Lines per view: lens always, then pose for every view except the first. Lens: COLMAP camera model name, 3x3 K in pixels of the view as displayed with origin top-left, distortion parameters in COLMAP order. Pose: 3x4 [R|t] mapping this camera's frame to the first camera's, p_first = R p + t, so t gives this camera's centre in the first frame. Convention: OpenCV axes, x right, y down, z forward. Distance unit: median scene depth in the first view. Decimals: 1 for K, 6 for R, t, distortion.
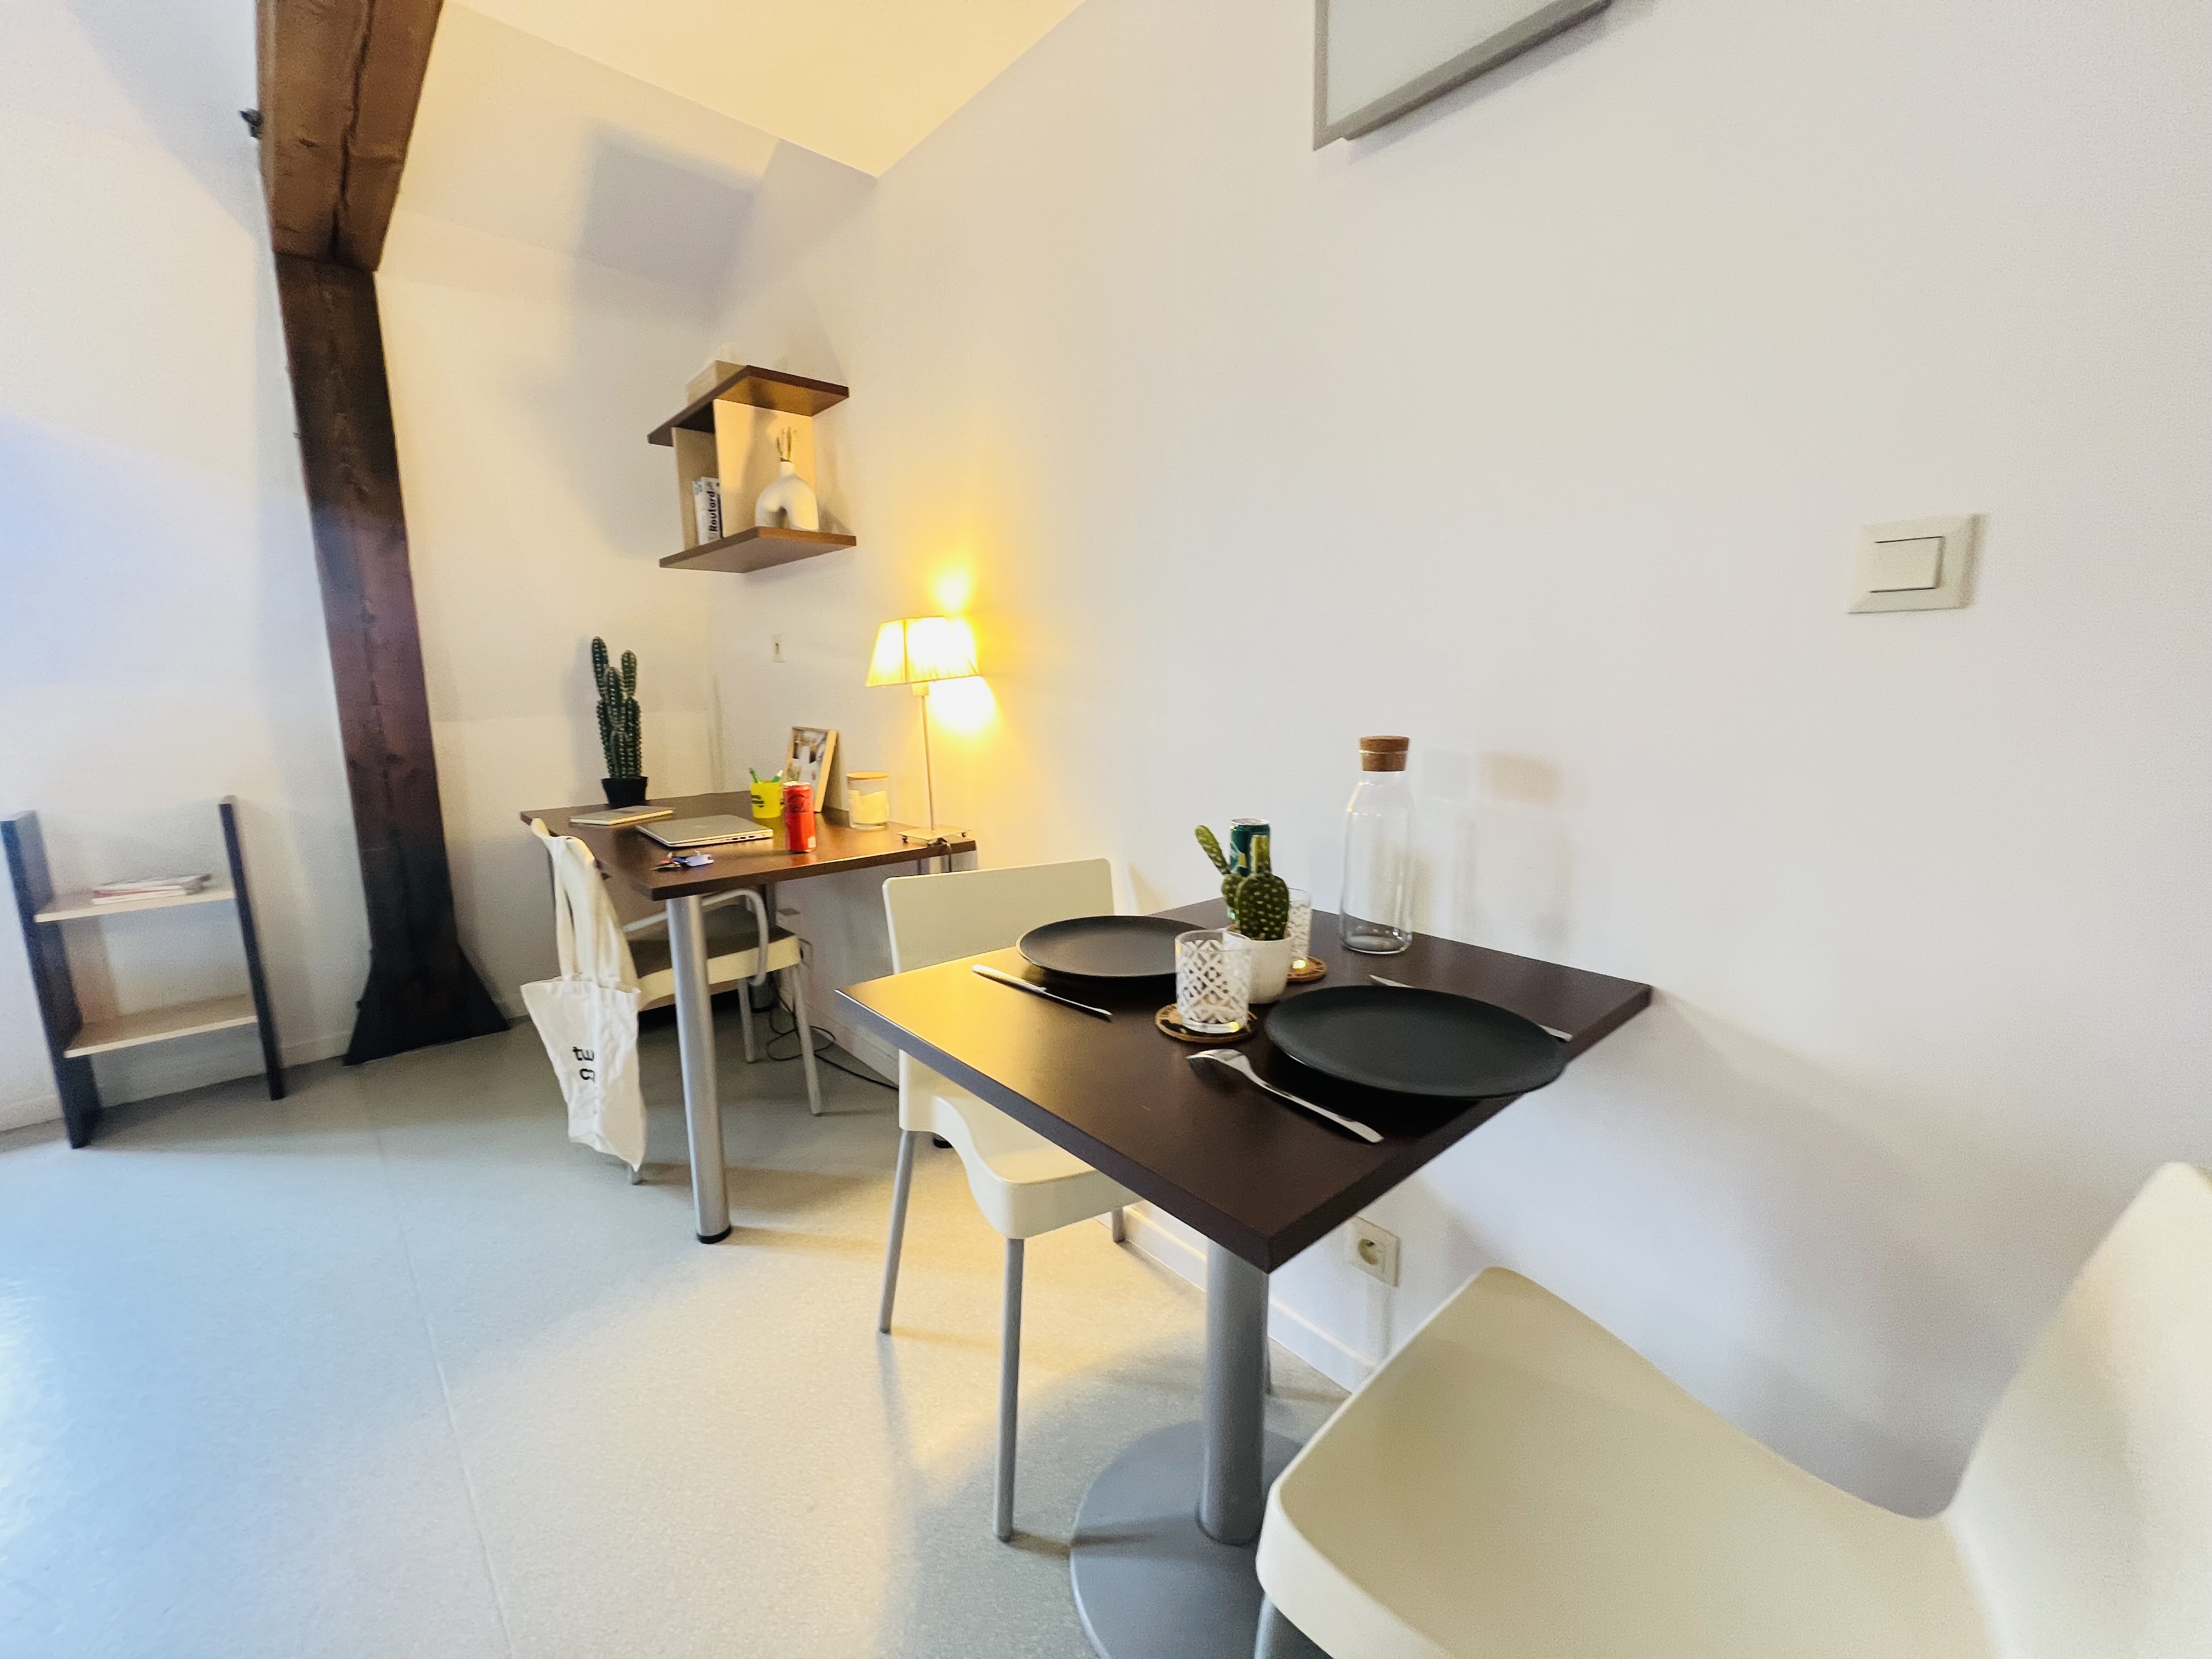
lens RADIAL K [[887.9, 0, 1100.0], [0, 887.9, 828.2], [0, 0, 1]] dist [-0.003298, -0.000253]
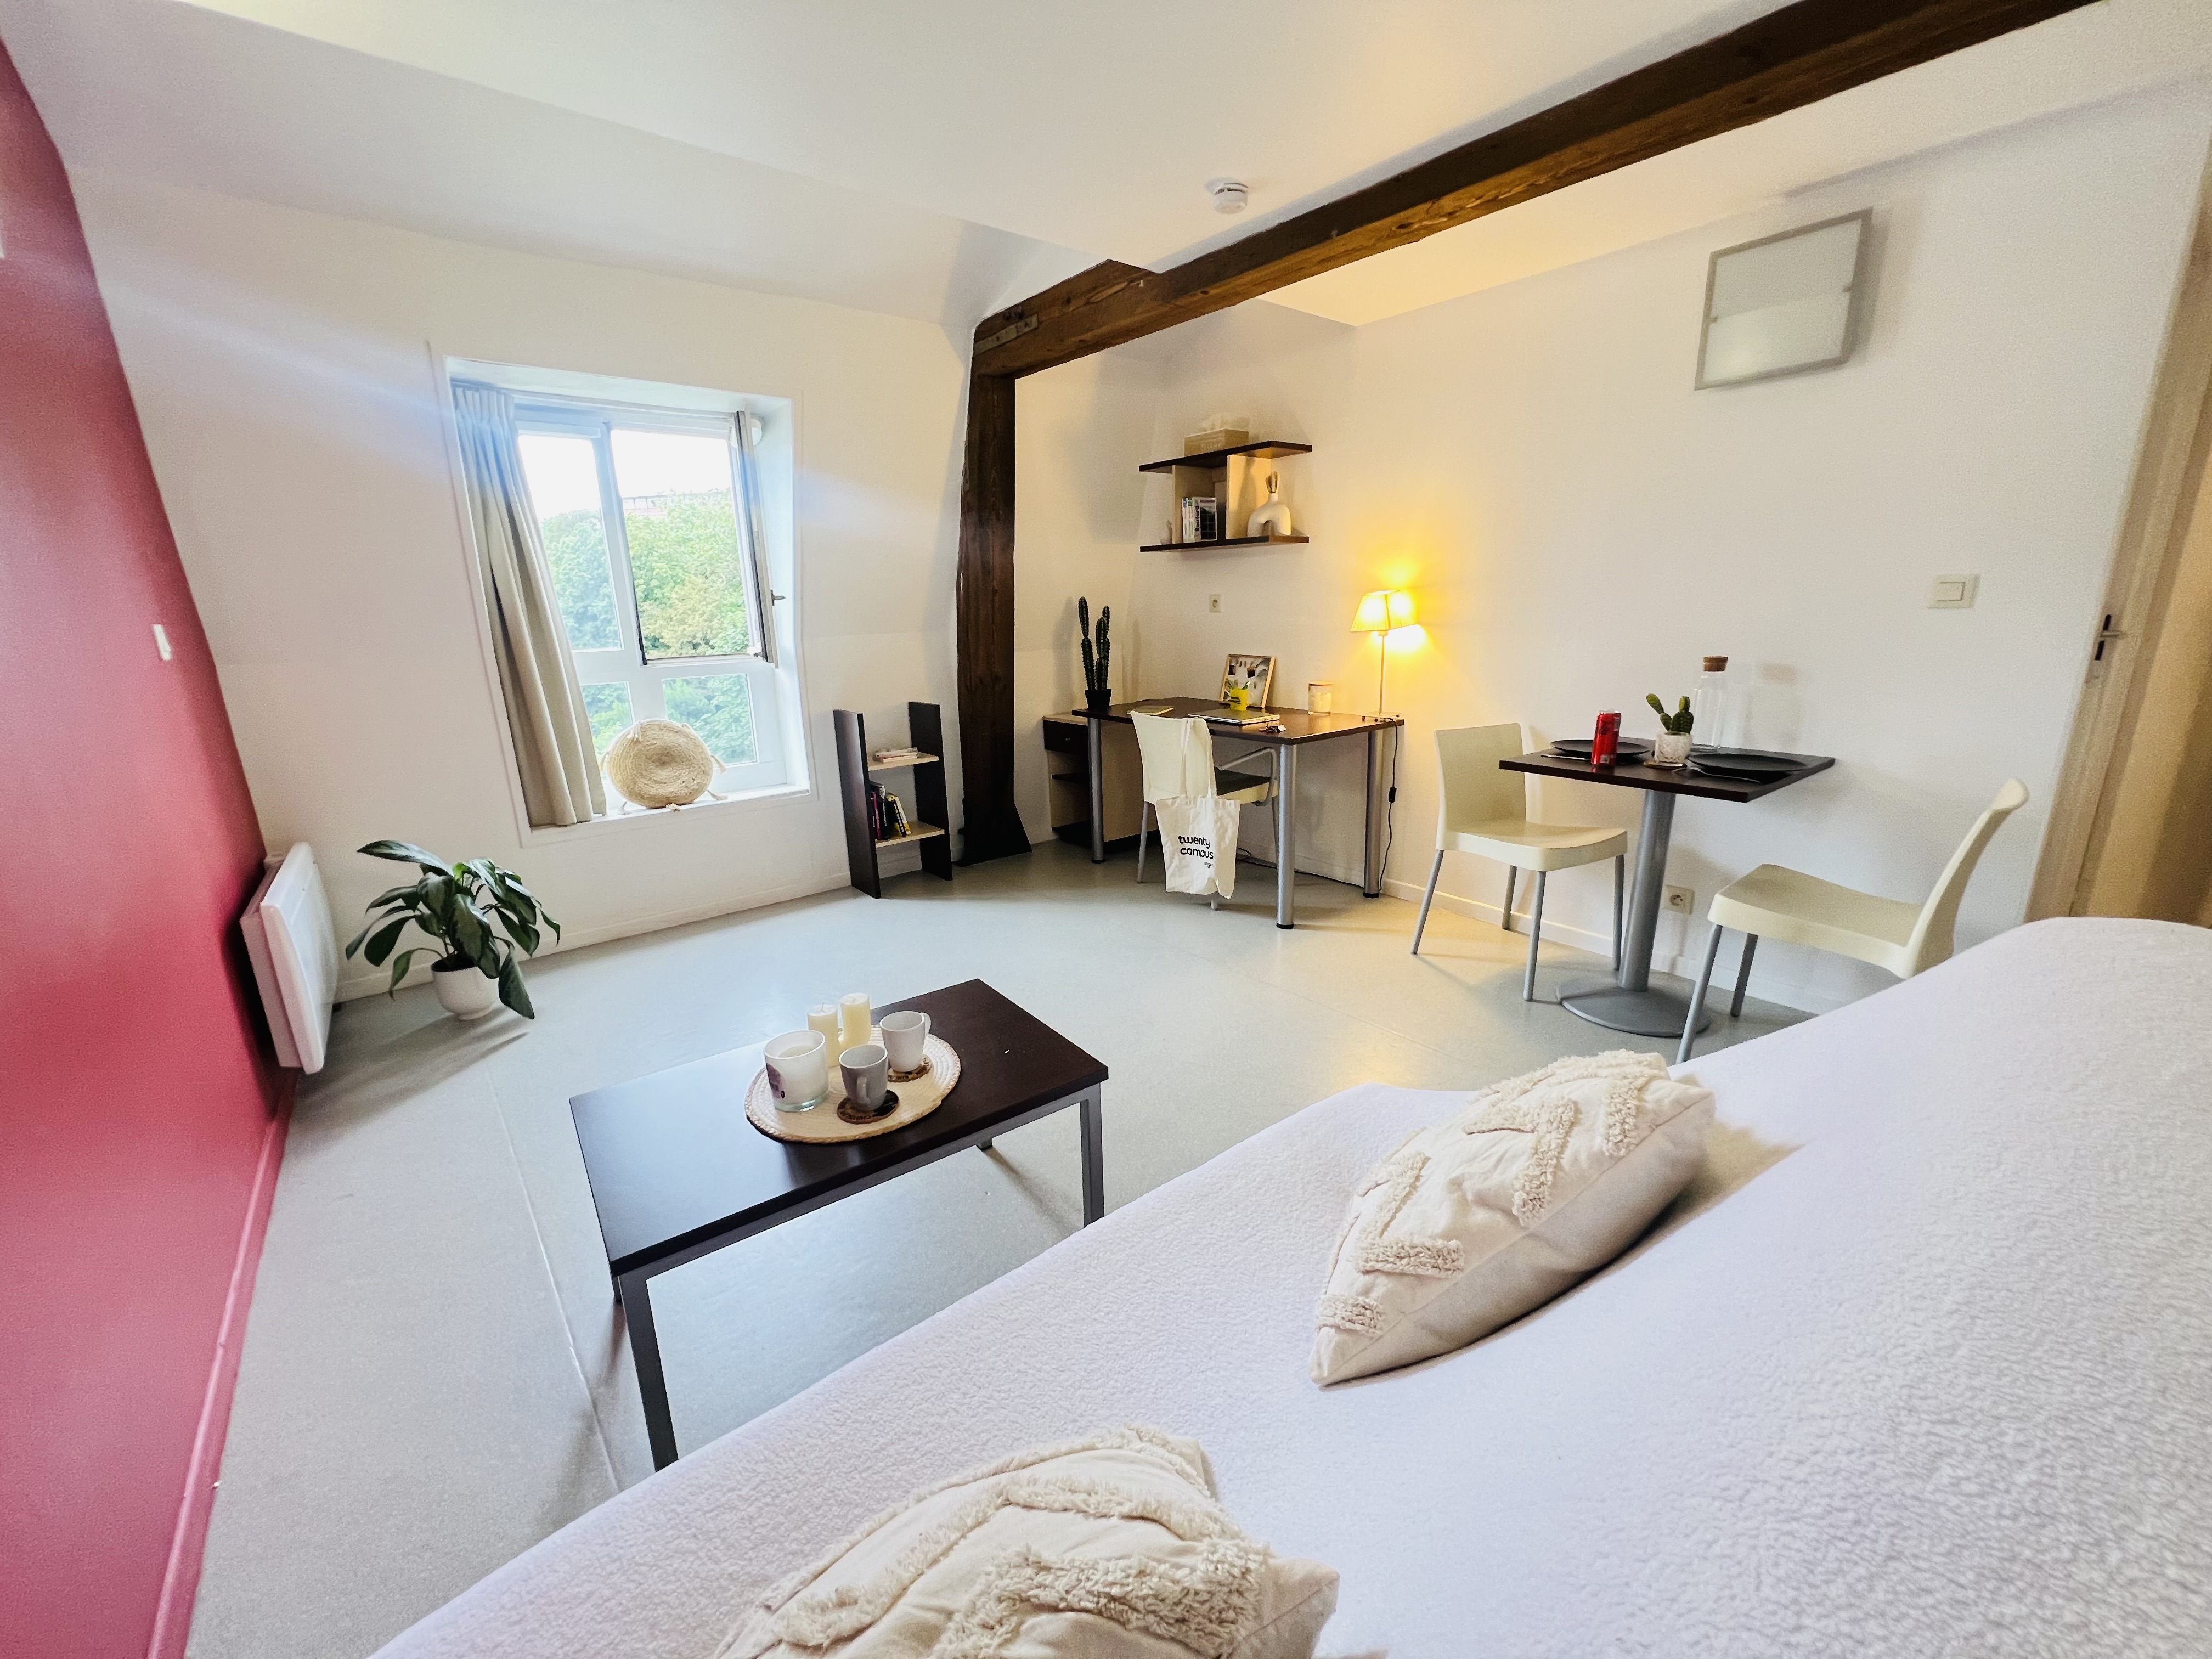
lens RADIAL K [[887.9, 0, 1100.0], [0, 887.9, 828.2], [0, 0, 1]] dist [-0.003298, -0.000253]
pose [[0.997491, -0.001097, -0.070778, -0.610187], [0.007182, 0.996288, 0.085777, 0.072710], [0.070421, -0.086070, 0.993797, -0.792244]]
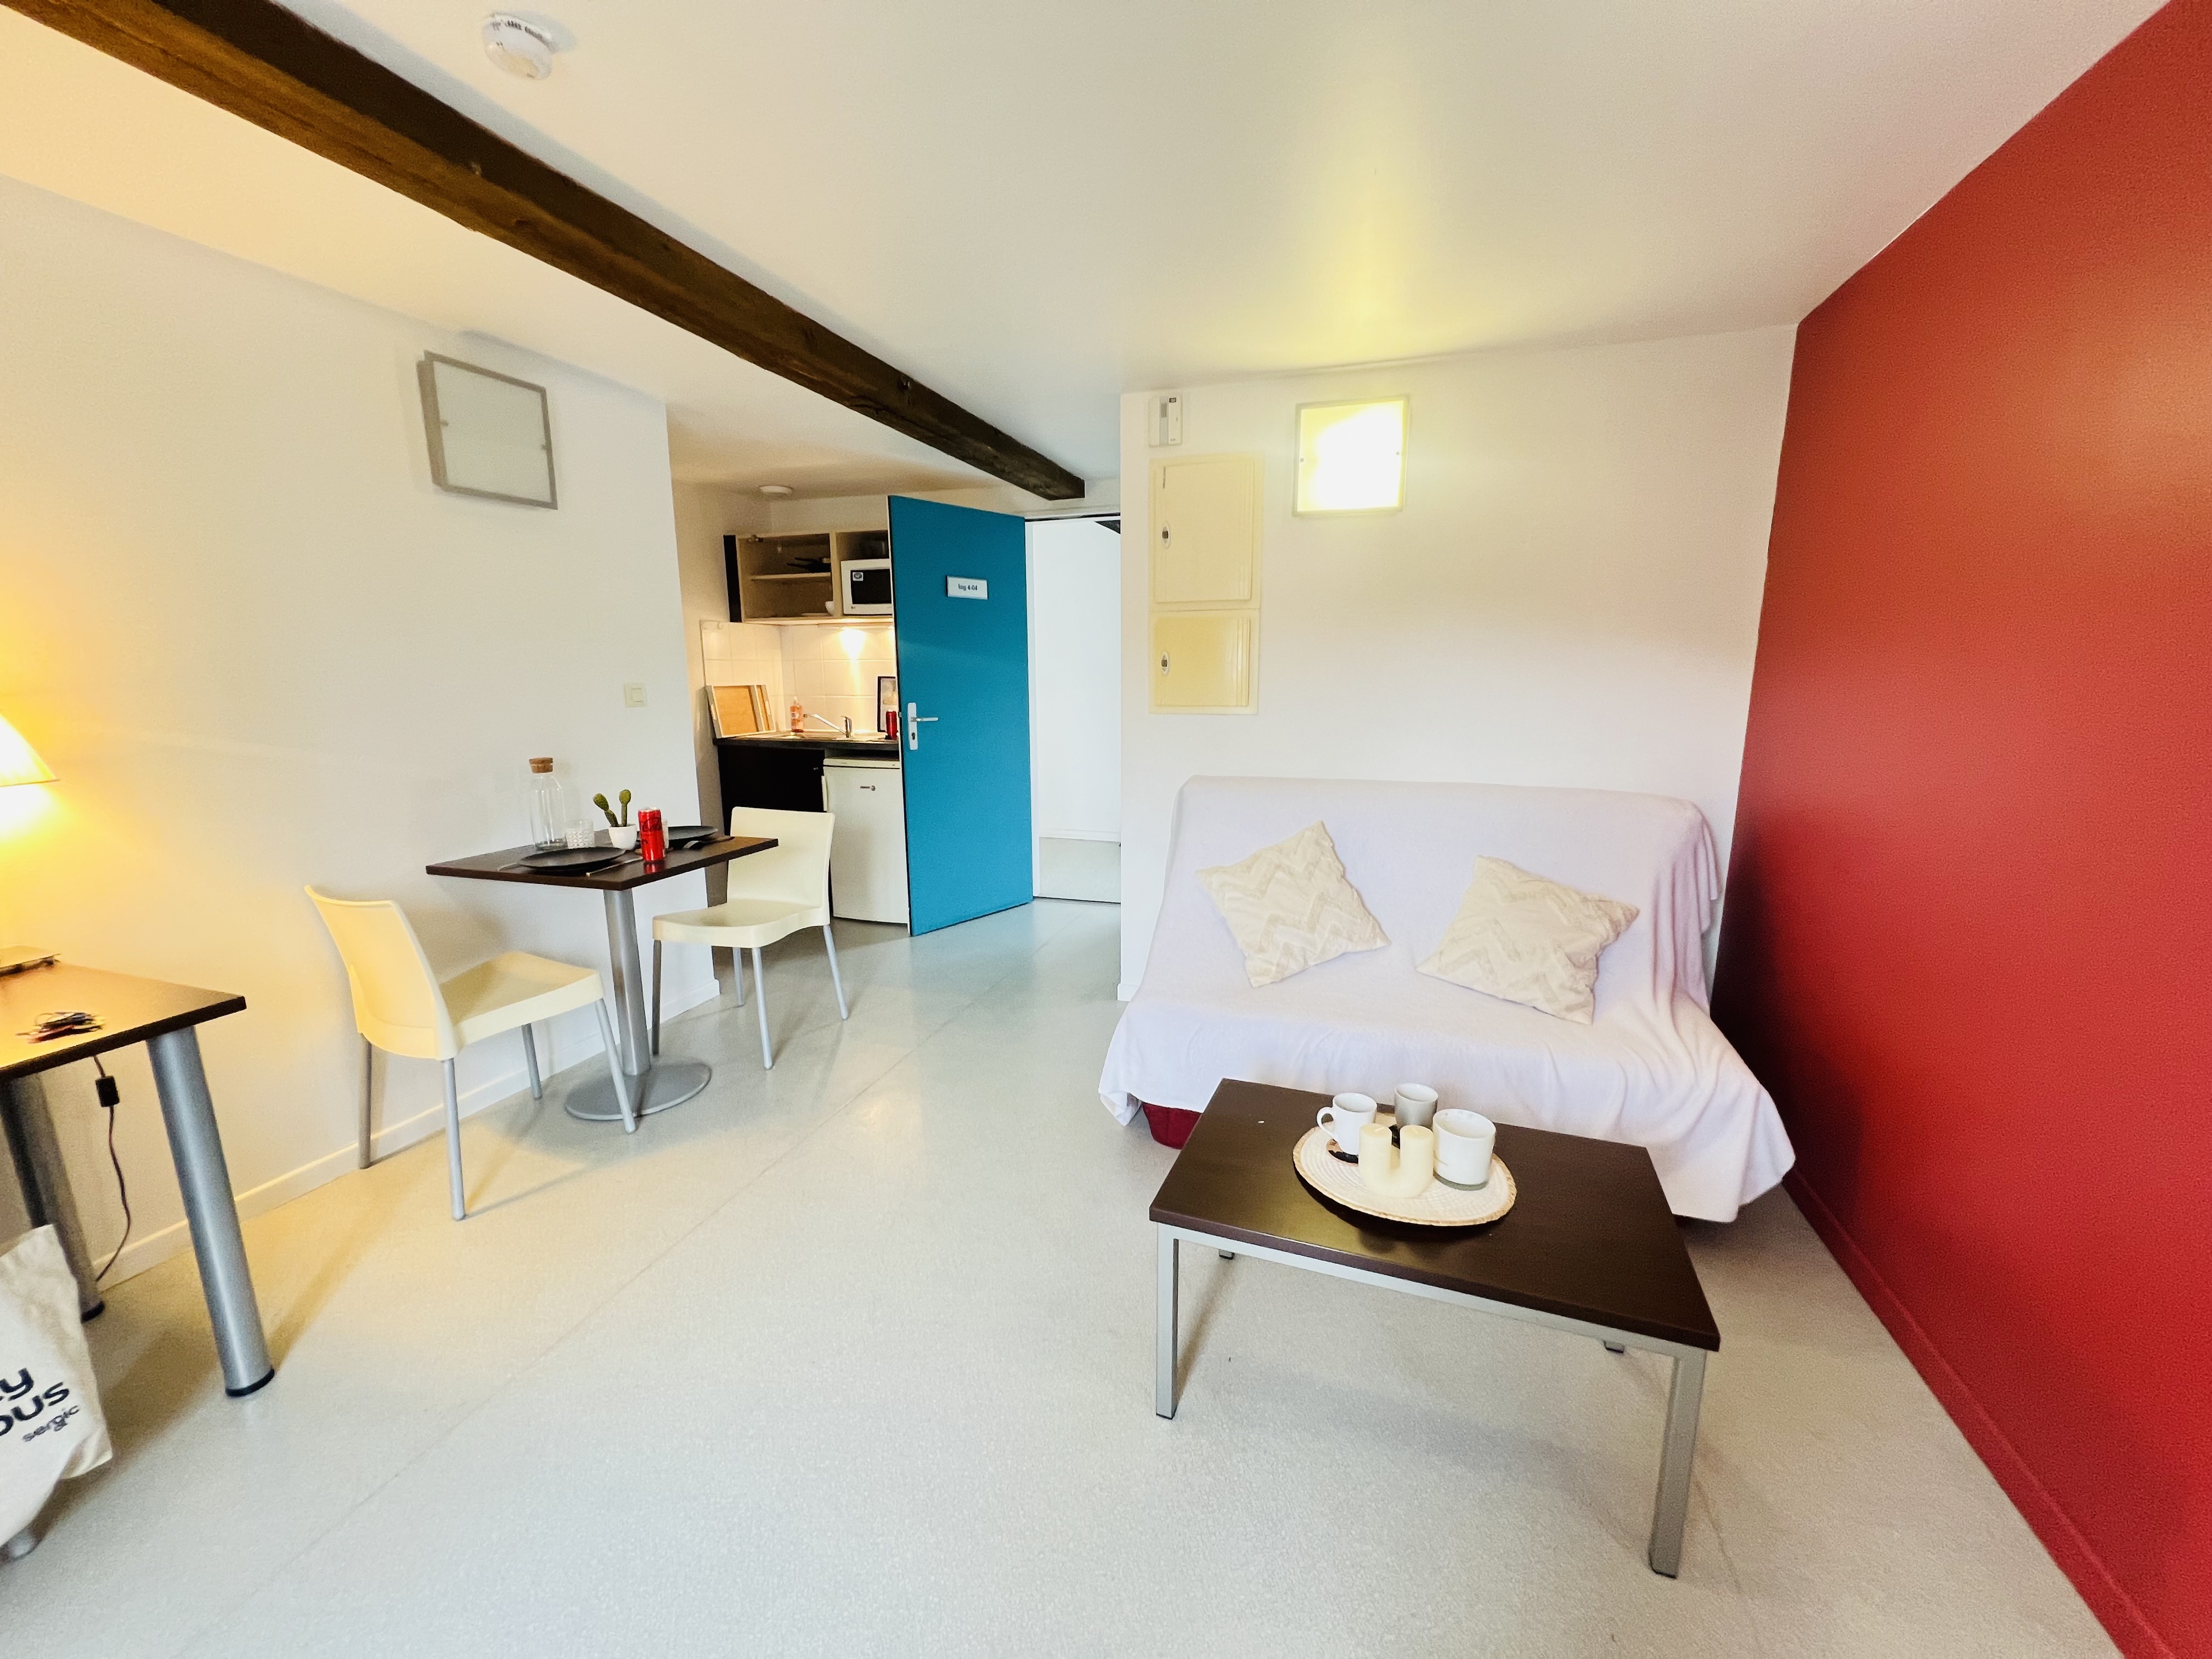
lens RADIAL K [[887.9, 0, 1100.0], [0, 887.9, 828.2], [0, 0, 1]] dist [-0.003298, -0.000253]
pose [[-0.489121, -0.145418, 0.860008, -1.374021], [0.151731, 0.956784, 0.248078, -0.158890], [-0.858917, 0.251830, -0.445919, 0.454747]]
